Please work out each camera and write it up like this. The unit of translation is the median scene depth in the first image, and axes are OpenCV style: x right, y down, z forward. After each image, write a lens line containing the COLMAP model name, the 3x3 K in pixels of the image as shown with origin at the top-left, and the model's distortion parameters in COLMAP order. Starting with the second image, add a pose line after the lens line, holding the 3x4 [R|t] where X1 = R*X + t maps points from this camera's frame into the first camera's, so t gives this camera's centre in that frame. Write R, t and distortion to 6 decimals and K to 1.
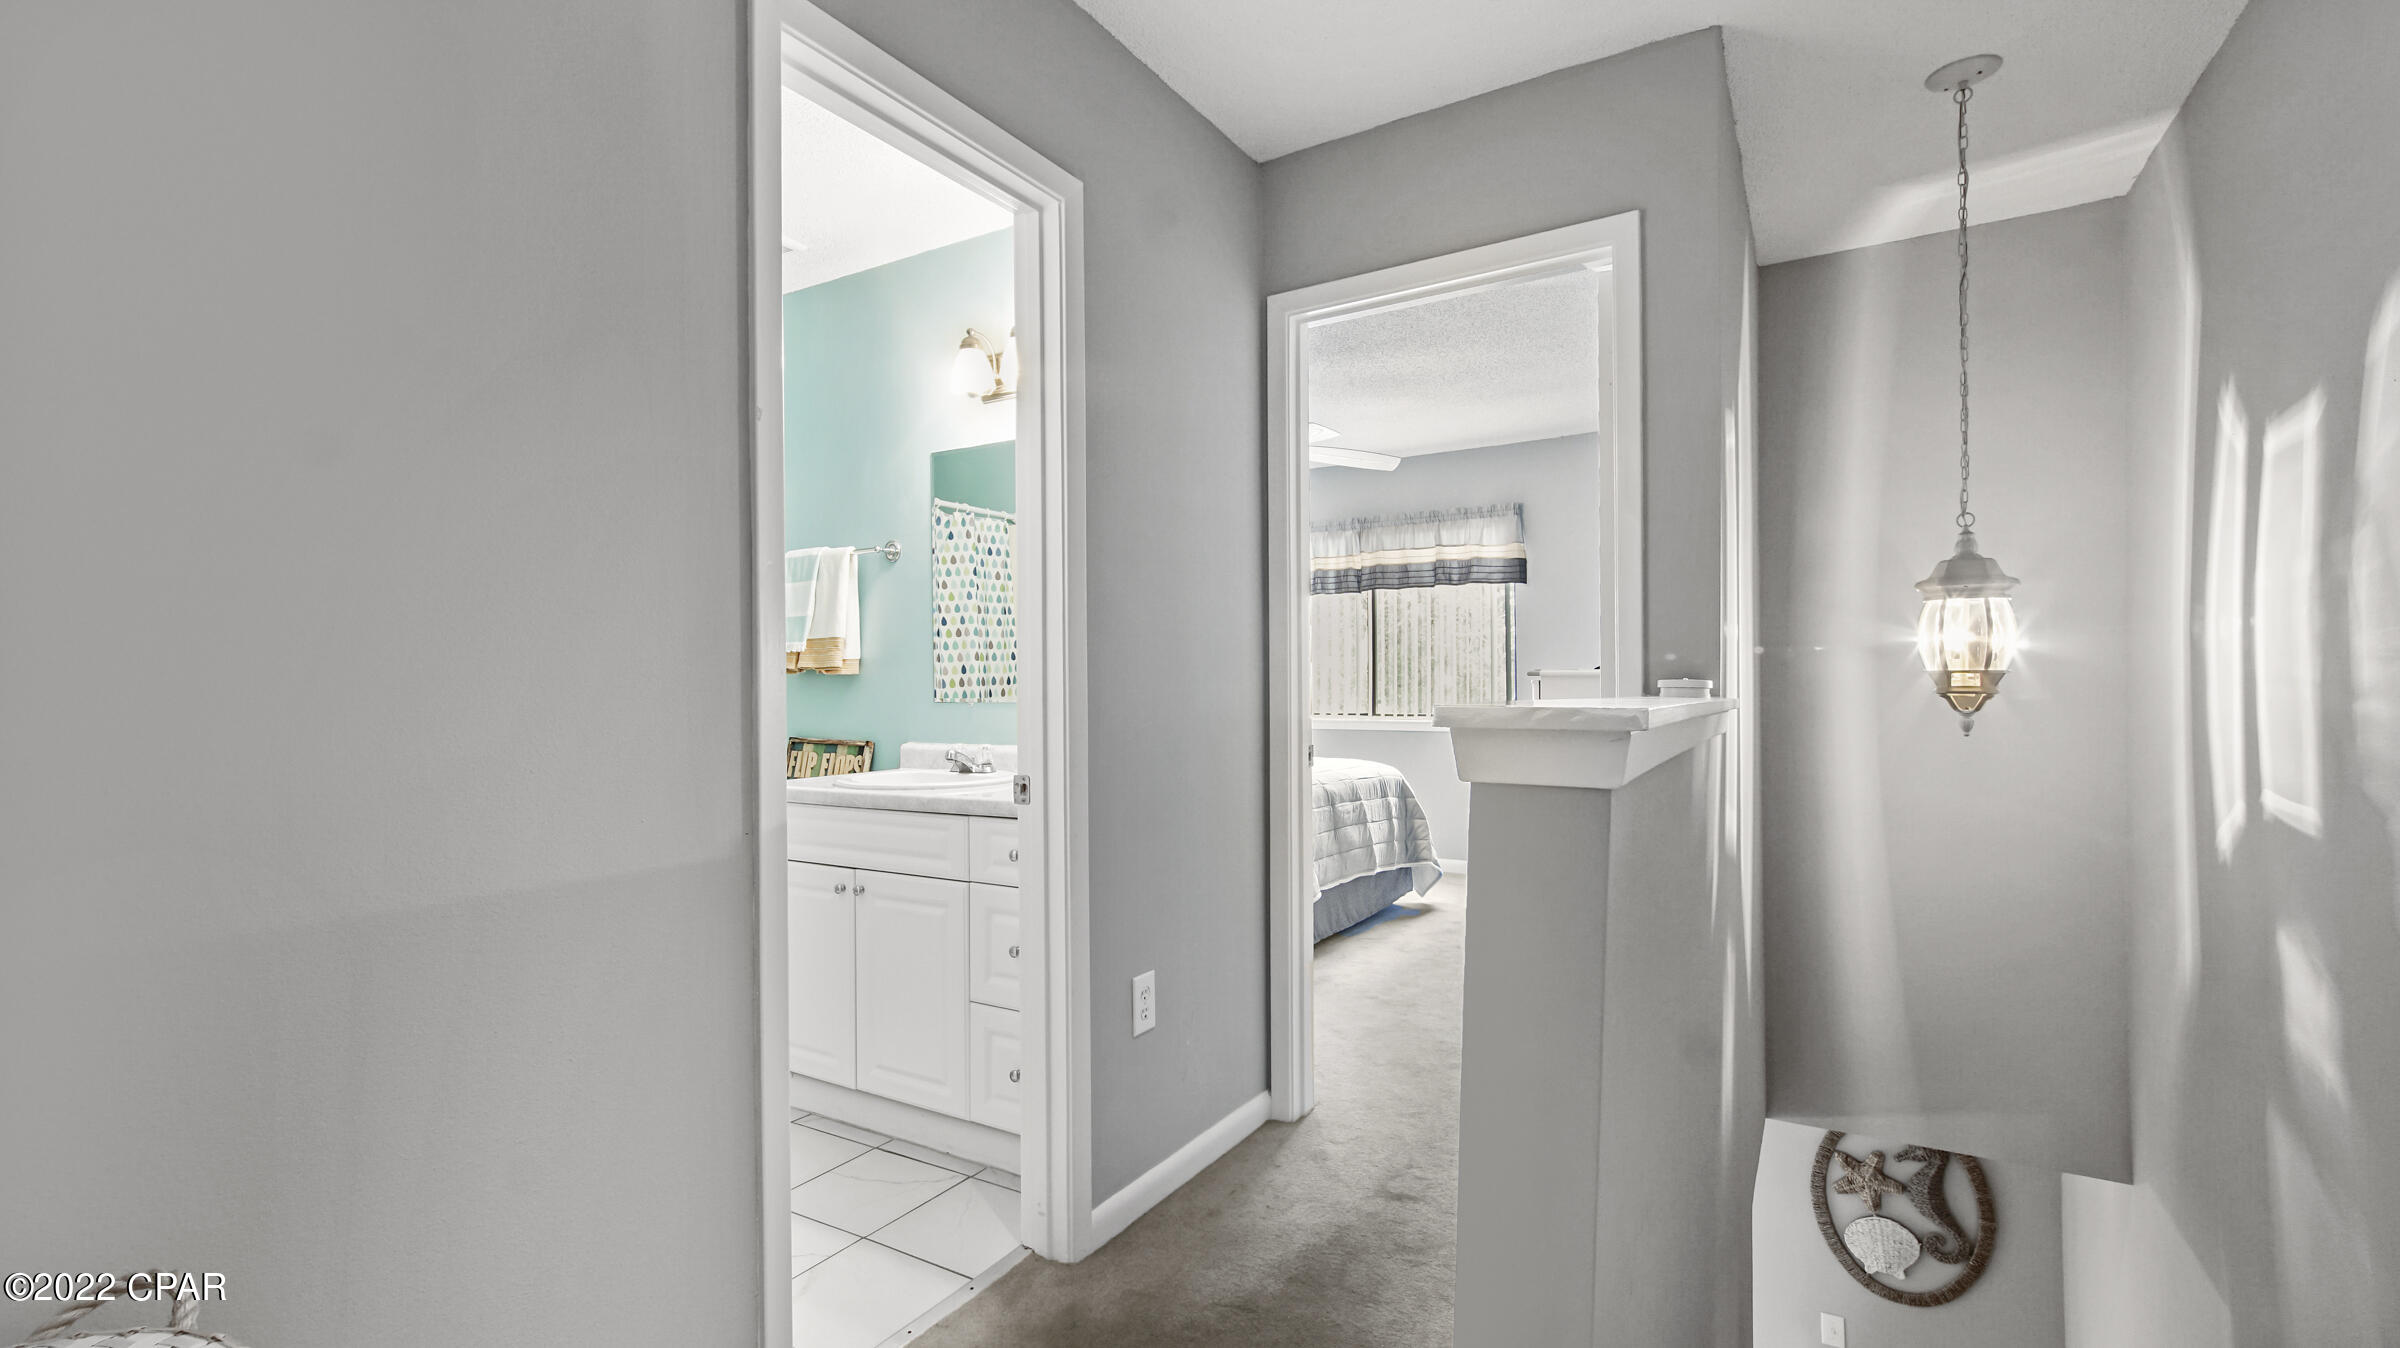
lens RADIAL K [[1083.1, 0, 1190.7], [0, 1083.1, 690.2], [0, 0, 1]] dist [-0.019832, 0.000542]
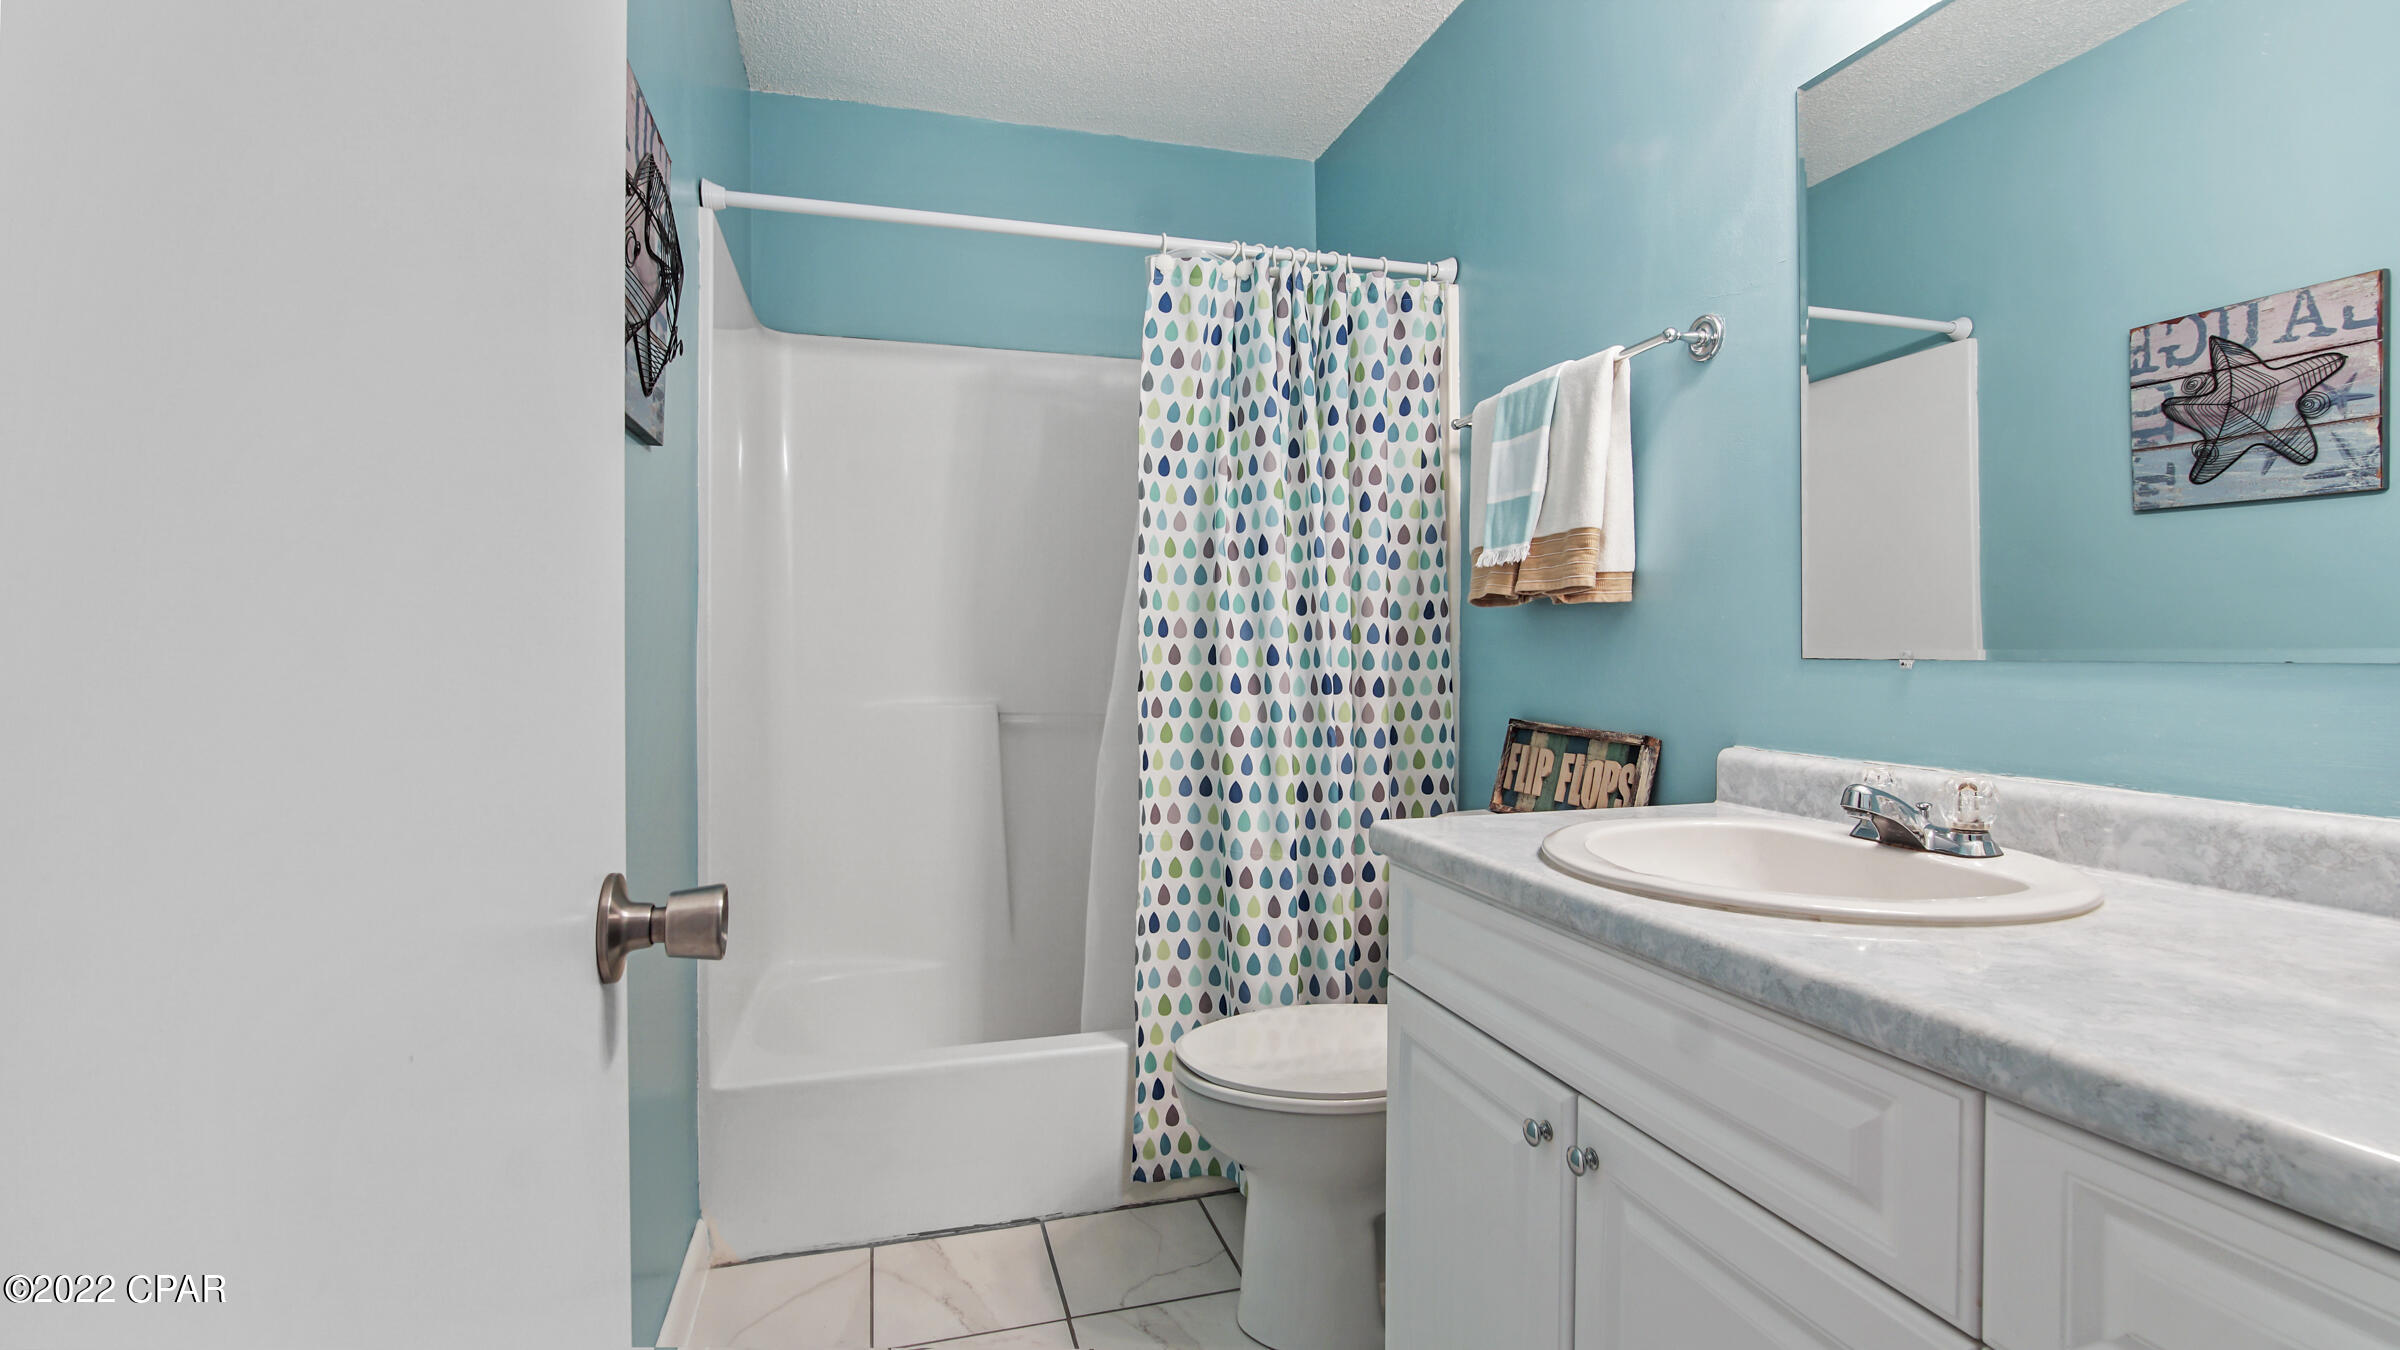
lens RADIAL K [[1075.4, 0, 1200.0], [0, 1075.4, 675.0], [0, 0, 1]] dist [0.003345, 0.000845]
pose [[0.750042, 0.015685, -0.661205, -0.179241], [0.000809, 0.999696, 0.024632, 0.009567], [0.661390, -0.019009, 0.749801, 0.699113]]
